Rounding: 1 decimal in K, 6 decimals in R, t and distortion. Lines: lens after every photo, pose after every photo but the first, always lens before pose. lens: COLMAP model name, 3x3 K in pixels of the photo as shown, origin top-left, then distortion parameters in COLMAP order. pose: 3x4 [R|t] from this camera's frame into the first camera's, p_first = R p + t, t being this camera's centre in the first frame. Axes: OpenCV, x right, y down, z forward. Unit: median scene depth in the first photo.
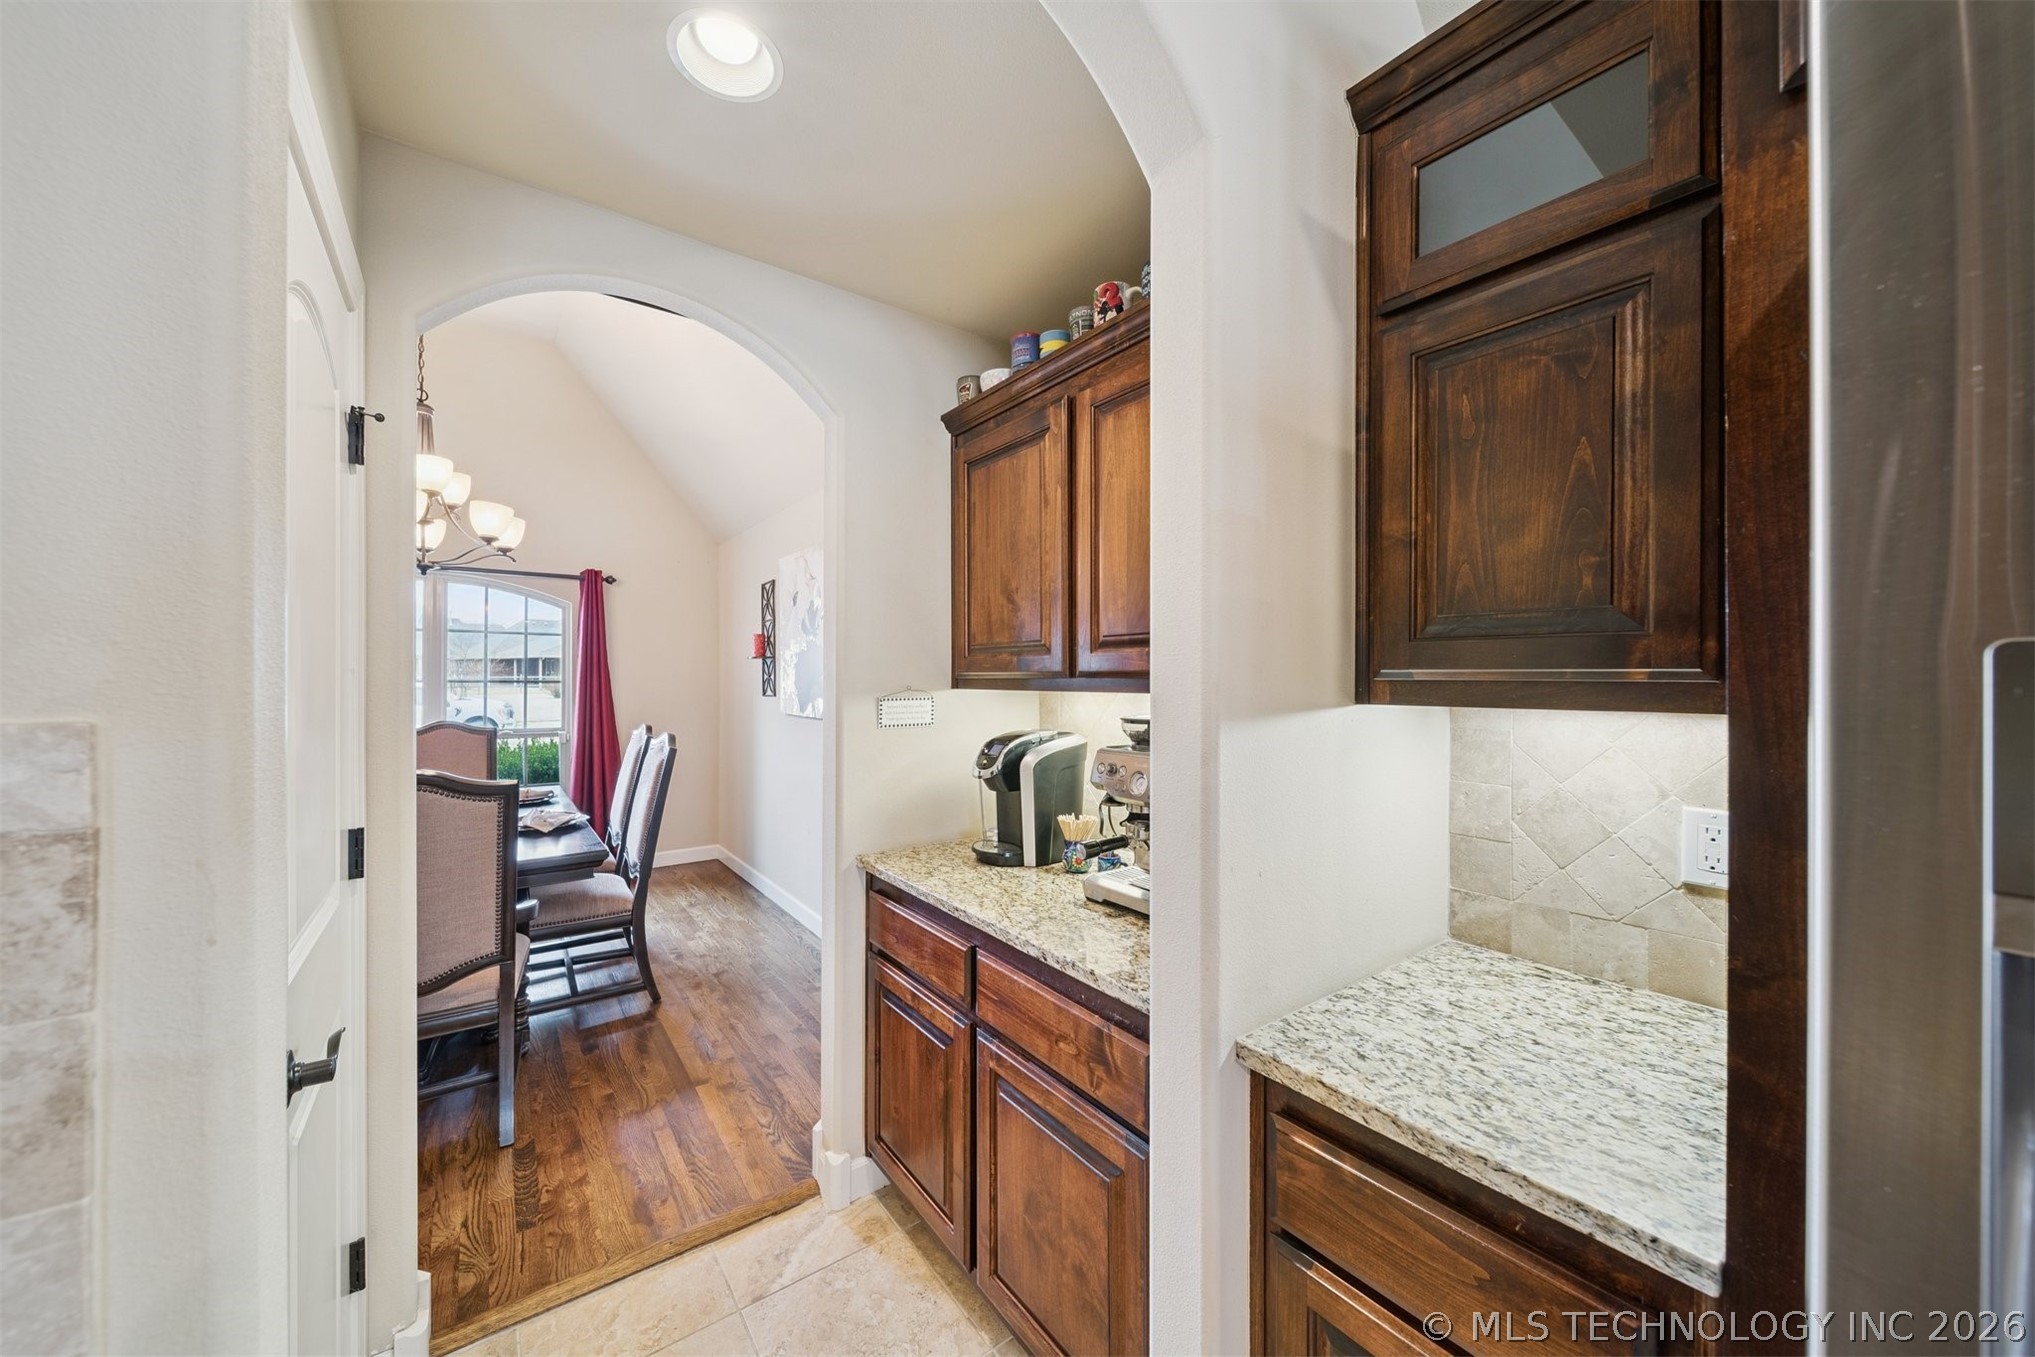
lens RADIAL K [[716.9, 0, 1002.1], [0, 716.9, 671.7], [0, 0, 1]] dist [-0.002202, -0.000354]
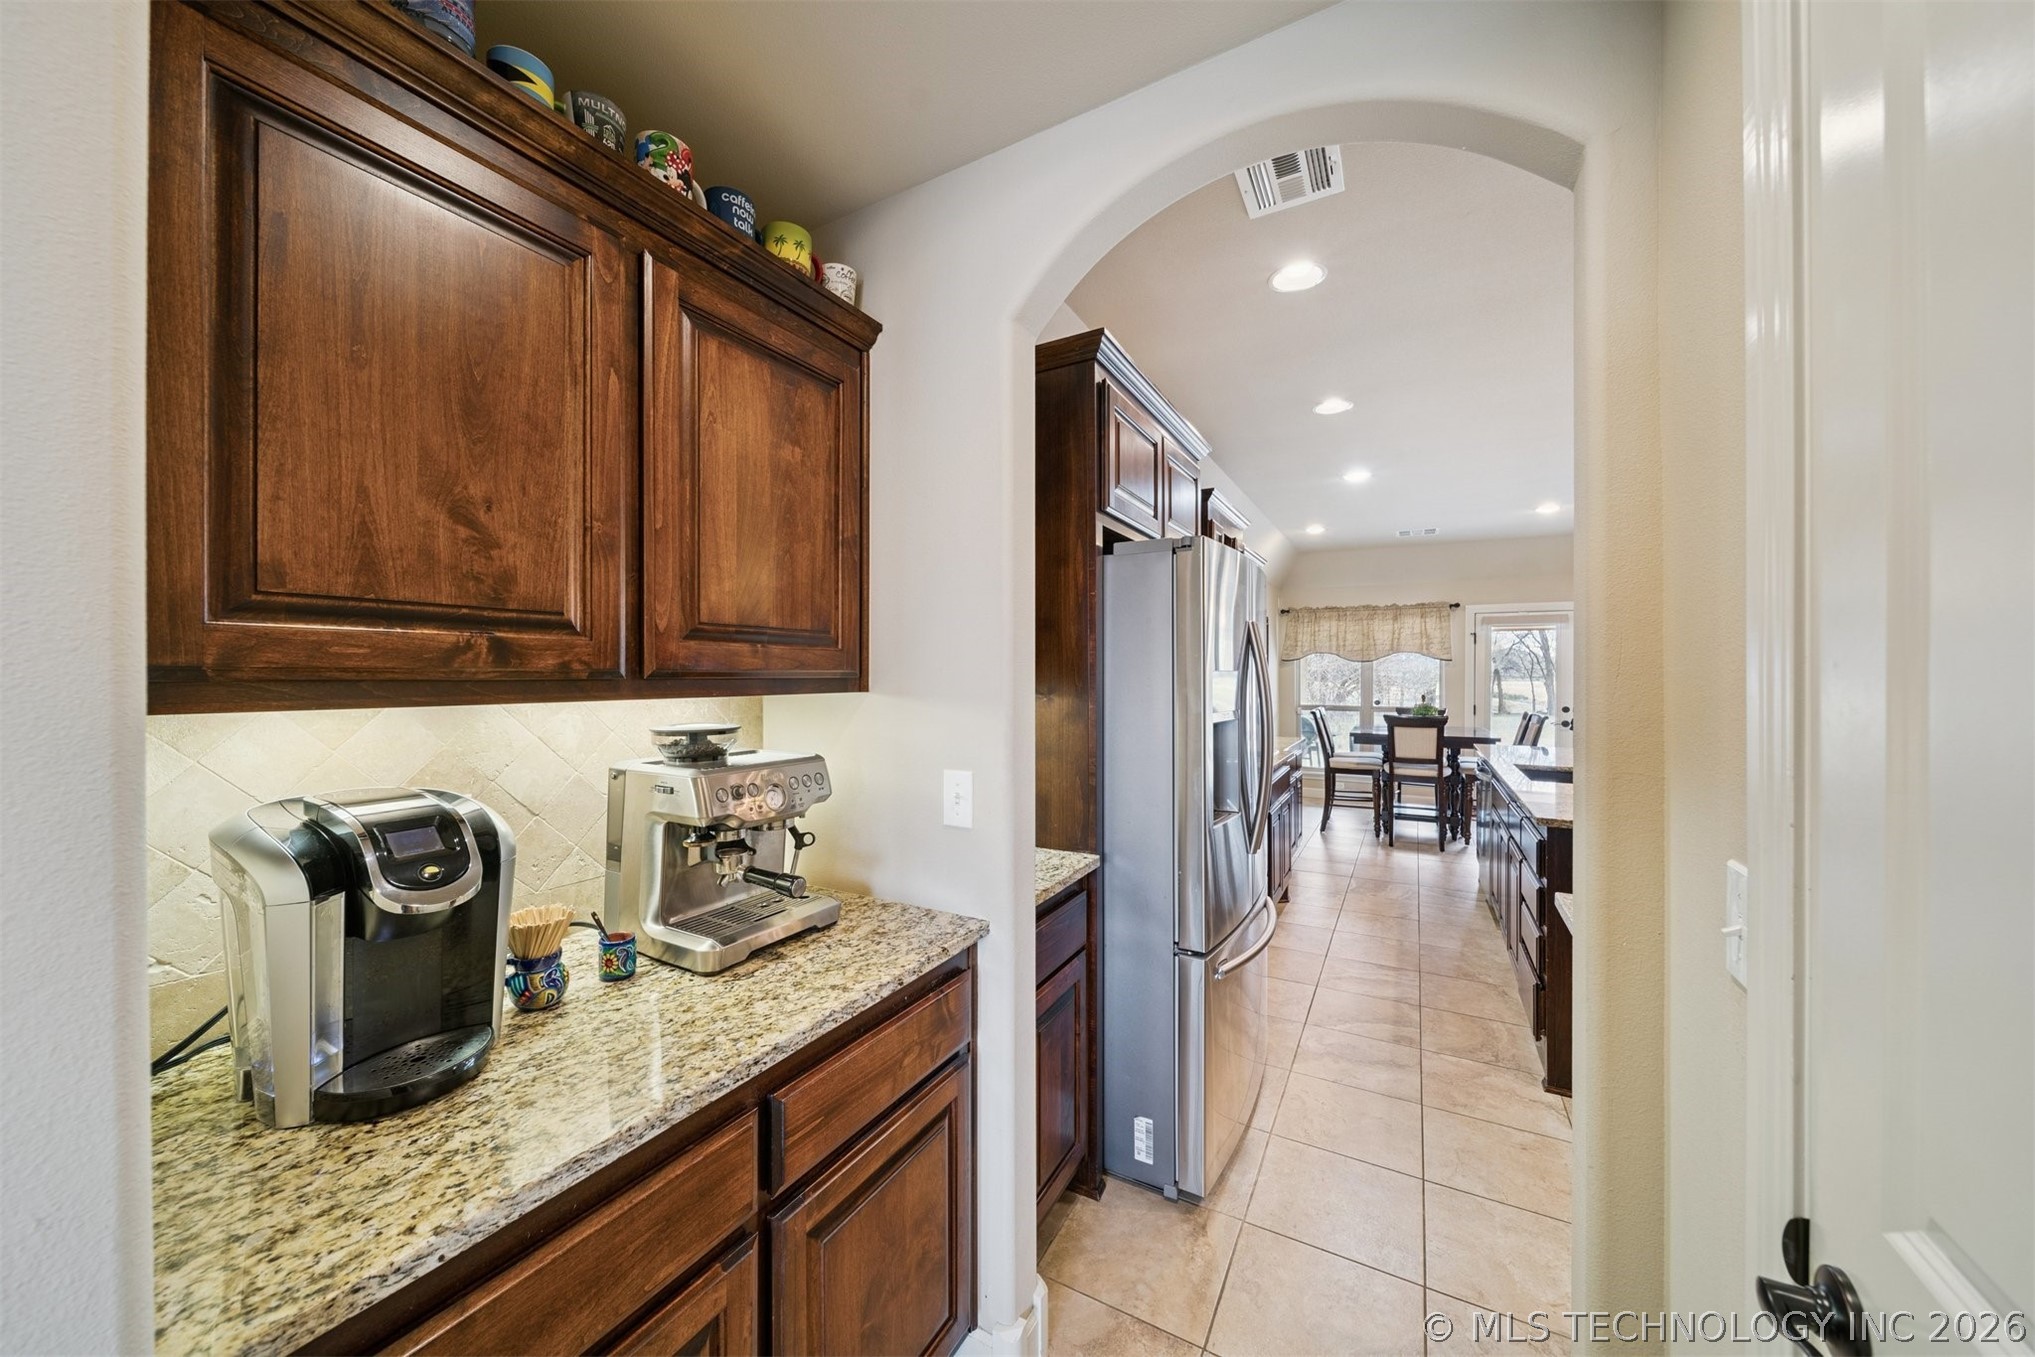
lens RADIAL K [[716.9, 0, 1002.1], [0, 716.9, 671.7], [0, 0, 1]] dist [-0.002202, -0.000354]
pose [[-0.403512, 0.004831, 0.914962, -0.688963], [-0.001549, 0.999981, -0.005963, 0.005893], [-0.914973, -0.003823, -0.403496, 1.036864]]
